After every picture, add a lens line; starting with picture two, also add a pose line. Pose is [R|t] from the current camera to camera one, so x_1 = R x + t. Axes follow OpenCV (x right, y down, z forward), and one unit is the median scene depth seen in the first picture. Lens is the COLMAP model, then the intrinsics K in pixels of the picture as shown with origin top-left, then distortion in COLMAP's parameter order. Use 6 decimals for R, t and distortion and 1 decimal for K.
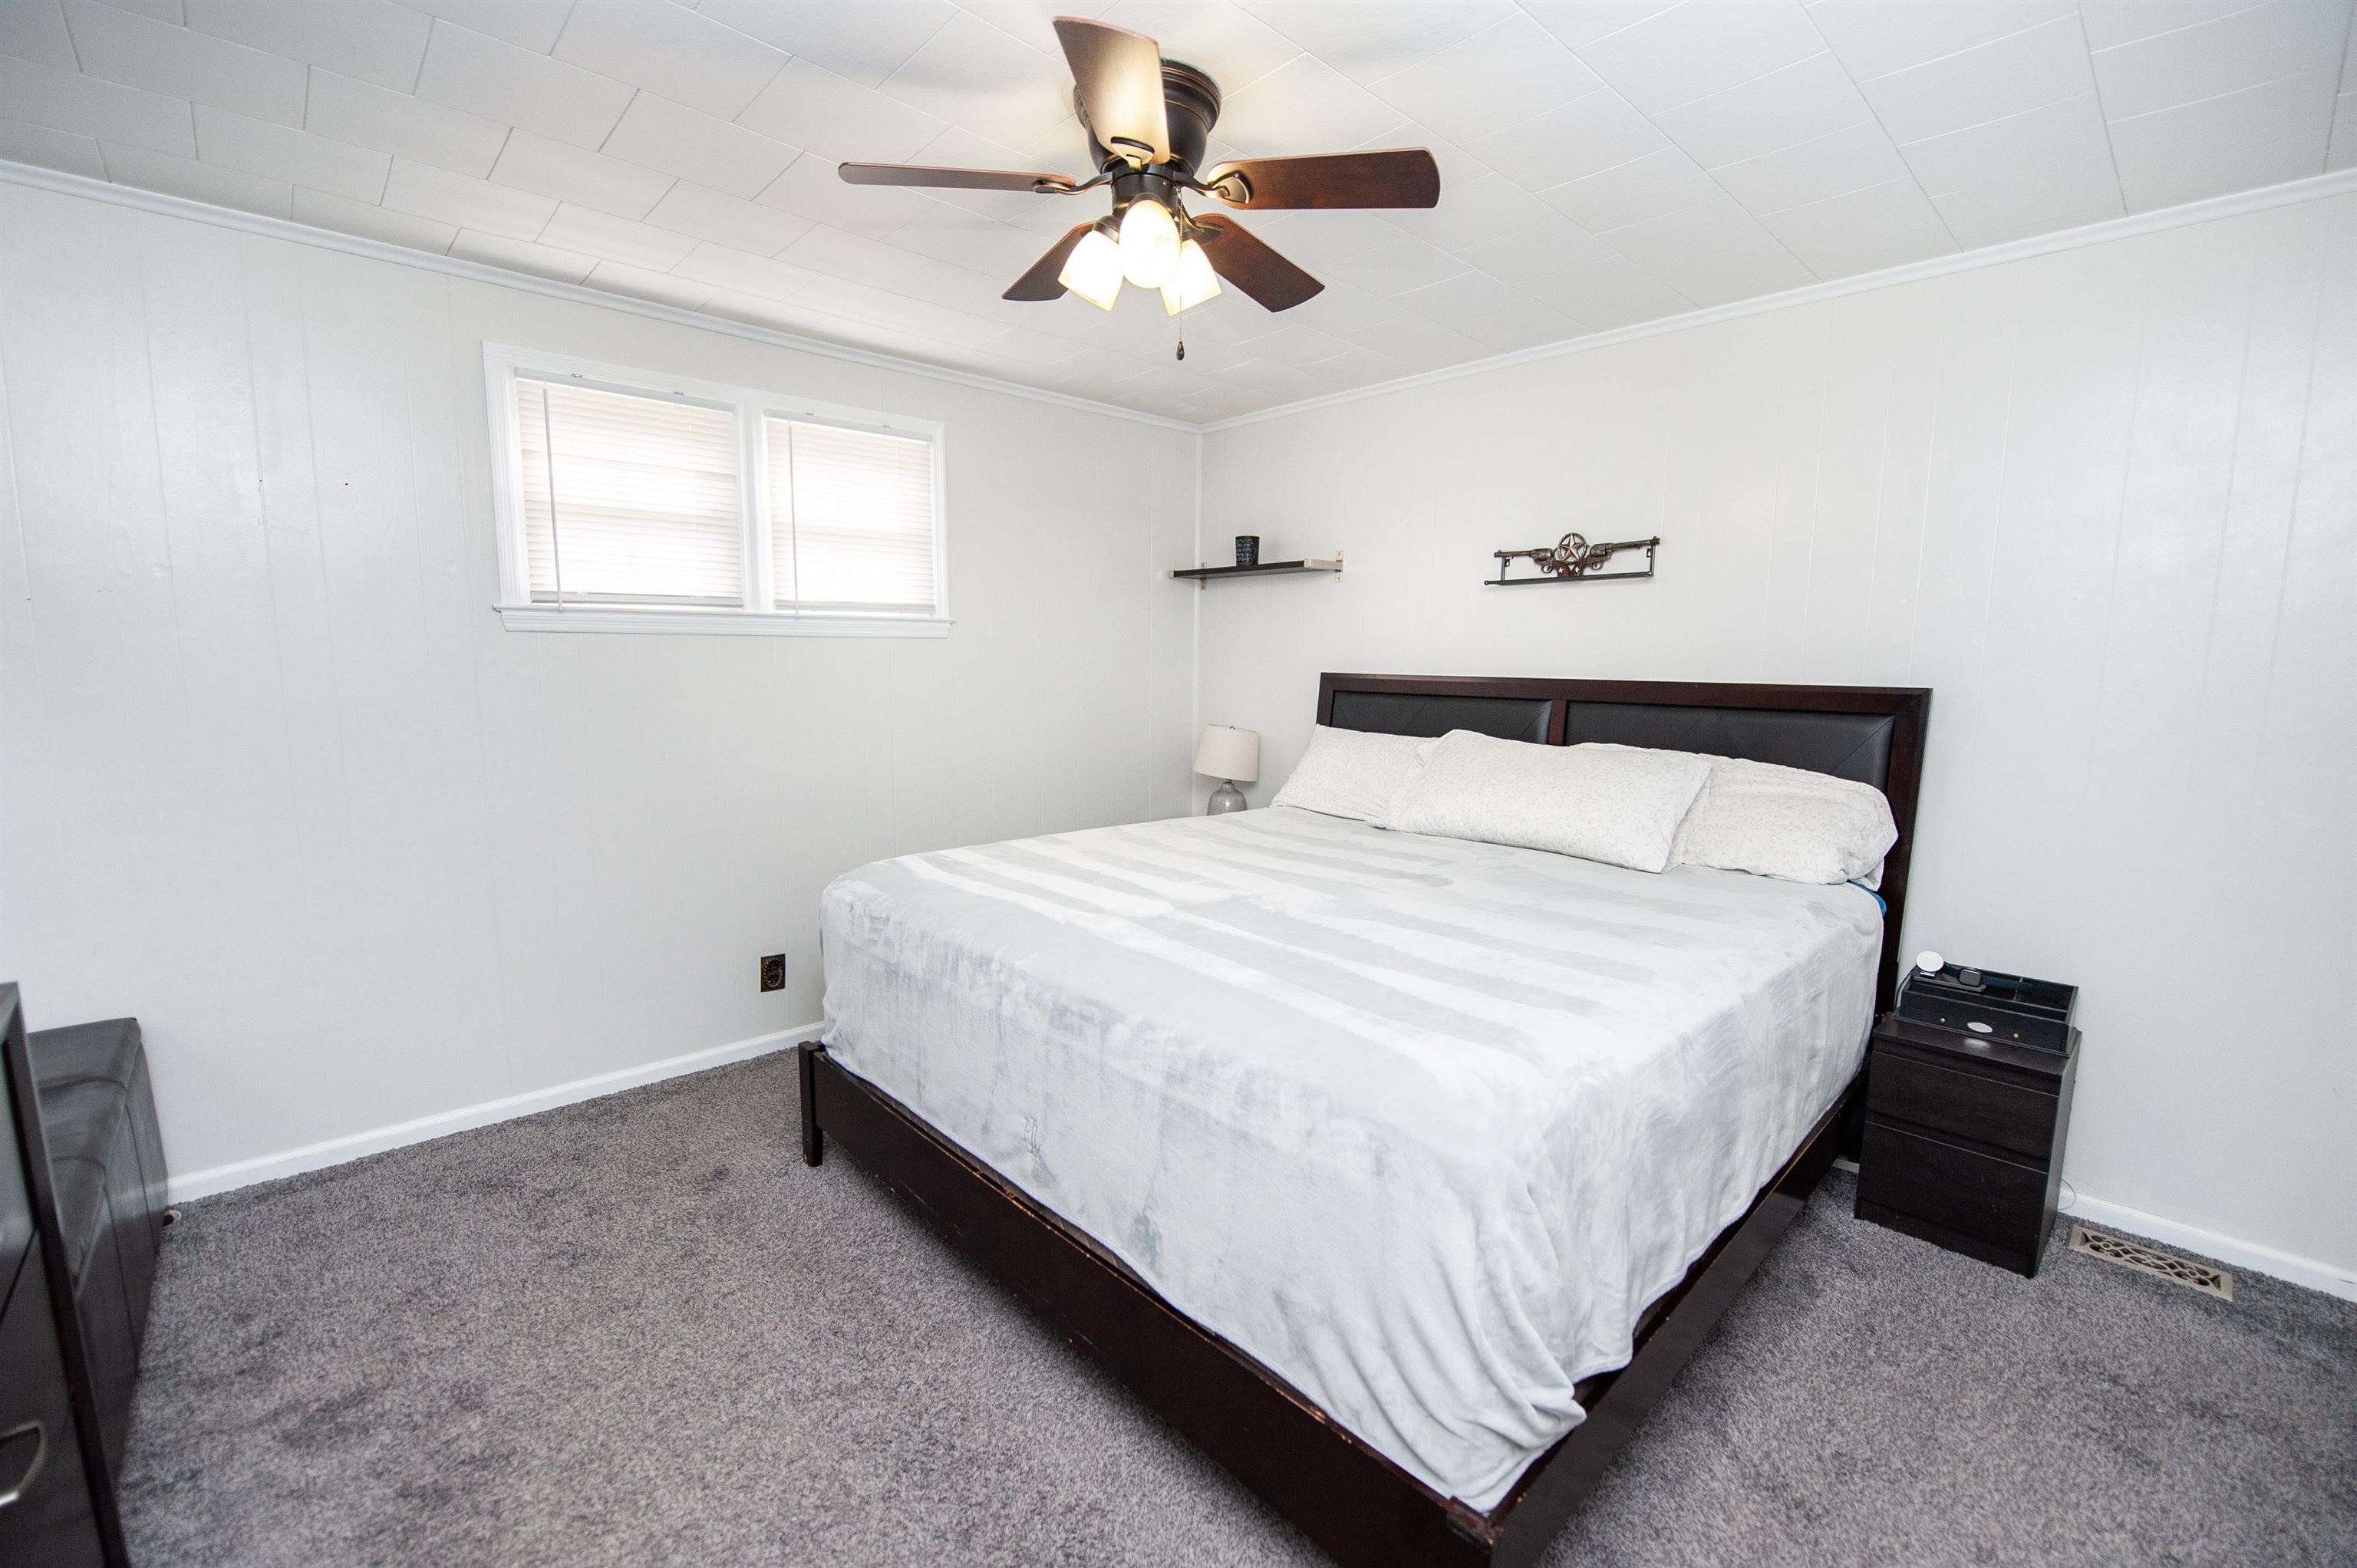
lens RADIAL K [[1016.9, 0, 1178.5], [0, 1016.9, 784.0], [0, 0, 1]] dist [-0.000559, -0.000223]
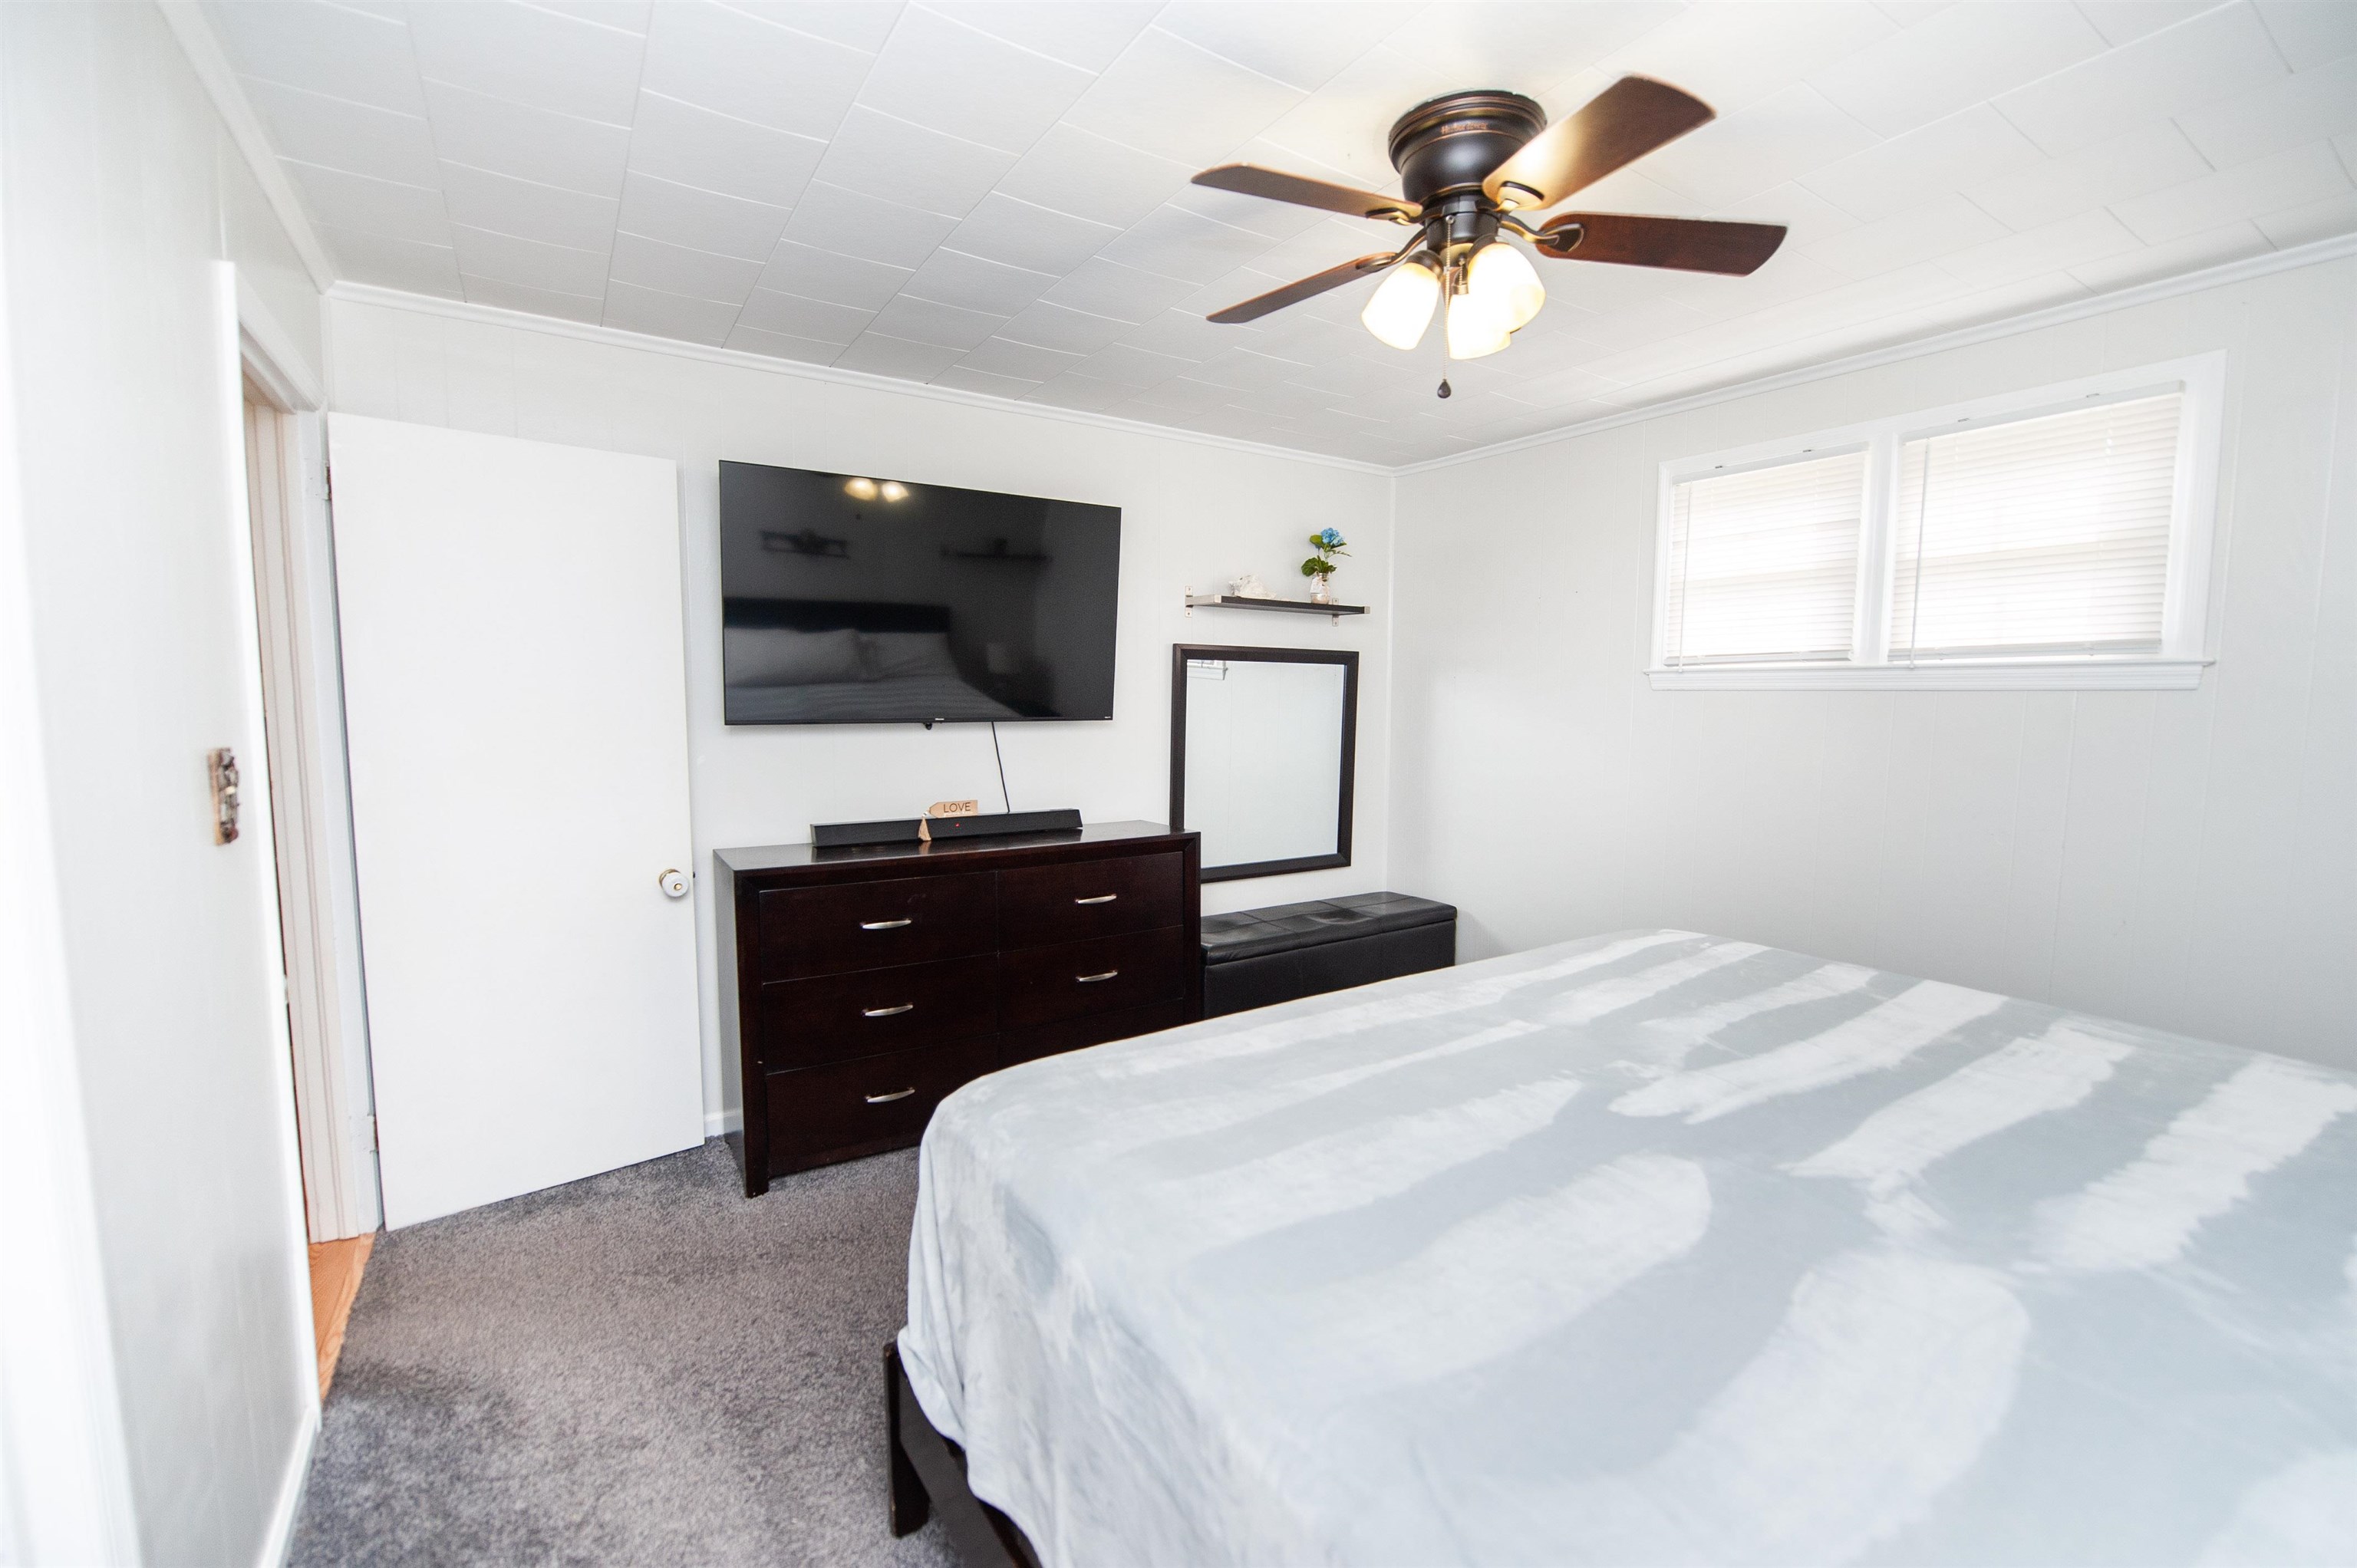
lens RADIAL K [[1028.3, 0, 1186.2], [0, 1028.3, 784.2], [0, 0, 1]] dist [-0.023620, -0.000833]
pose [[-0.186251, 0.072791, -0.979802, 0.579780], [-0.129904, 0.986672, 0.097995, -0.075060], [0.973877, 0.145532, -0.174313, 0.586051]]
